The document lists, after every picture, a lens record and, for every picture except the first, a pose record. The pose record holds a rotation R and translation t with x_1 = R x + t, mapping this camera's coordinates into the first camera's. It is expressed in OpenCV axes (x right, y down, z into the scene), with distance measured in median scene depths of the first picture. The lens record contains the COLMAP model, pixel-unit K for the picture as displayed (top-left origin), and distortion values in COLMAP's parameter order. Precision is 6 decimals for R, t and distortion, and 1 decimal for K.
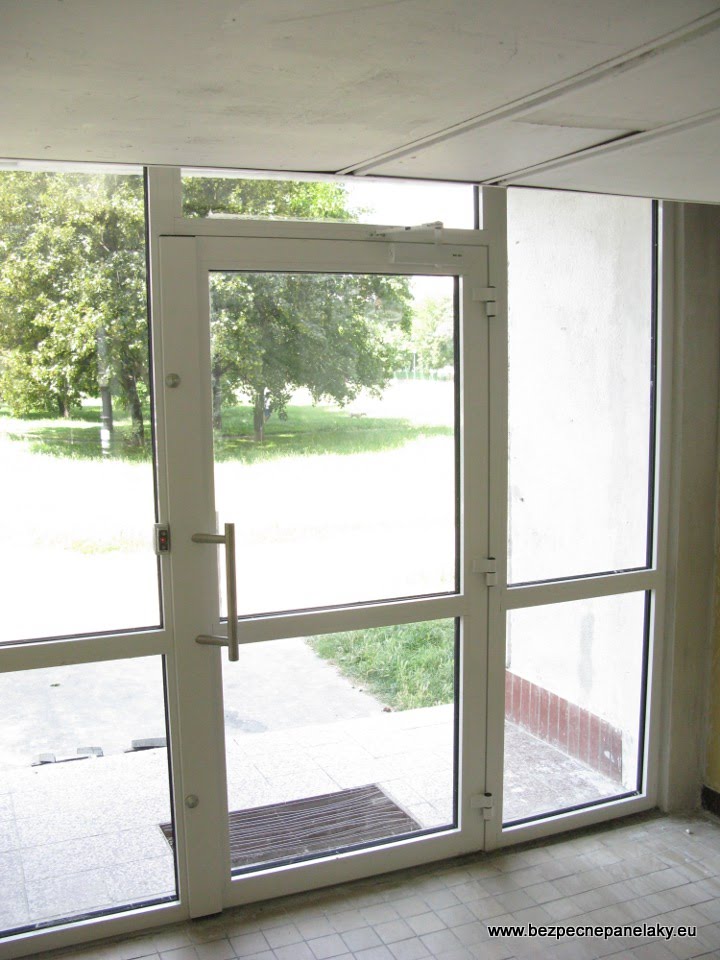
lens RADIAL K [[979.5, 0, 360.0], [0, 979.5, 480.0], [0, 0, 1]] dist [-0.200041, 0.204860]
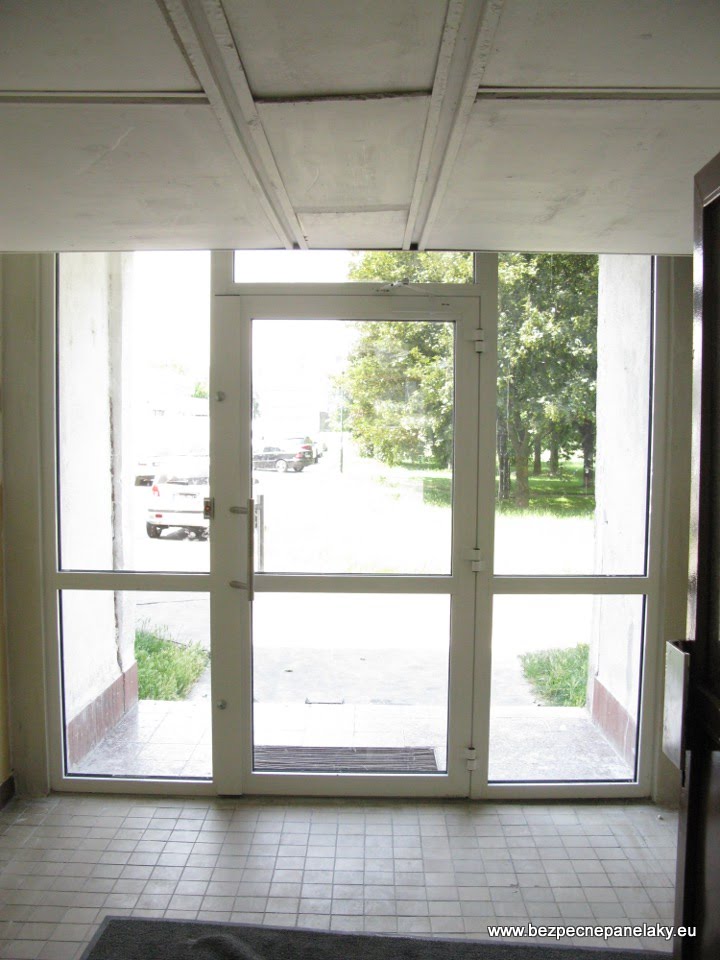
lens RADIAL K [[979.5, 0, 360.0], [0, 979.5, 480.0], [0, 0, 1]] dist [-0.200041, 0.204860]
pose [[0.919866, 0.045609, -0.389572, 0.412118], [-0.068999, 0.996544, -0.046251, 0.052973], [0.386116, 0.069425, 0.919834, -0.166744]]
